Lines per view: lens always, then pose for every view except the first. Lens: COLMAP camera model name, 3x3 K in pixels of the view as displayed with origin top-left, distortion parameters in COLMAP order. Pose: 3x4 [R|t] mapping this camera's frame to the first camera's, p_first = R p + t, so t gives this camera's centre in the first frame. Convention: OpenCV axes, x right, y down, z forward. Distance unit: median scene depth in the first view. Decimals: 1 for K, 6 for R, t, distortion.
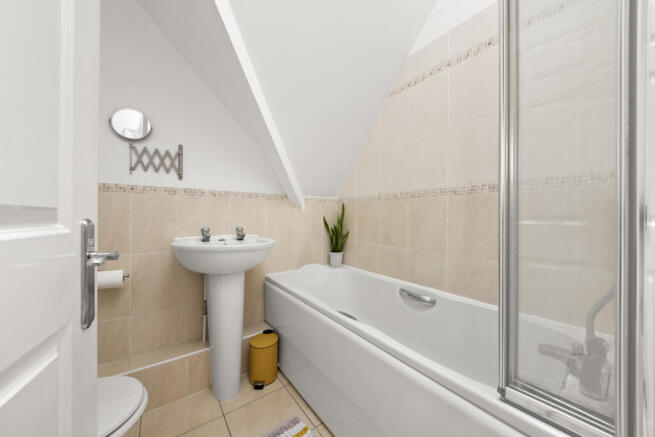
lens RADIAL K [[231.8, 0, 325.2], [0, 231.8, 216.8], [0, 0, 1]] dist [0.004792, -0.005575]
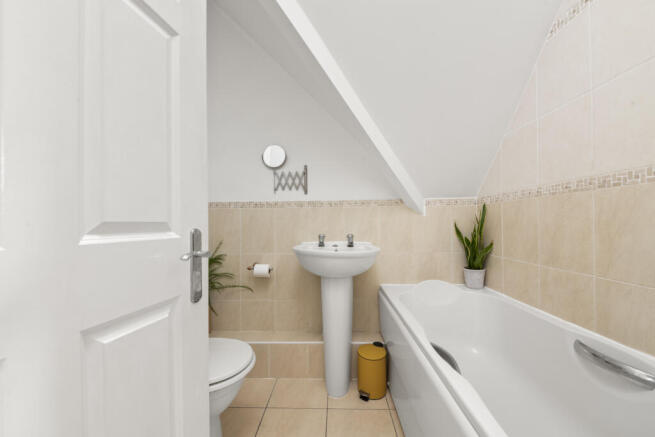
lens RADIAL K [[231.8, 0, 325.3], [0, 231.8, 222.3], [0, 0, 1]] dist [0.004792, -0.005575]
pose [[0.775004, -0.018503, -0.631685, 0.206819], [0.016109, 0.999825, -0.009522, -0.001319], [0.631751, -0.002797, 0.775167, 0.129952]]
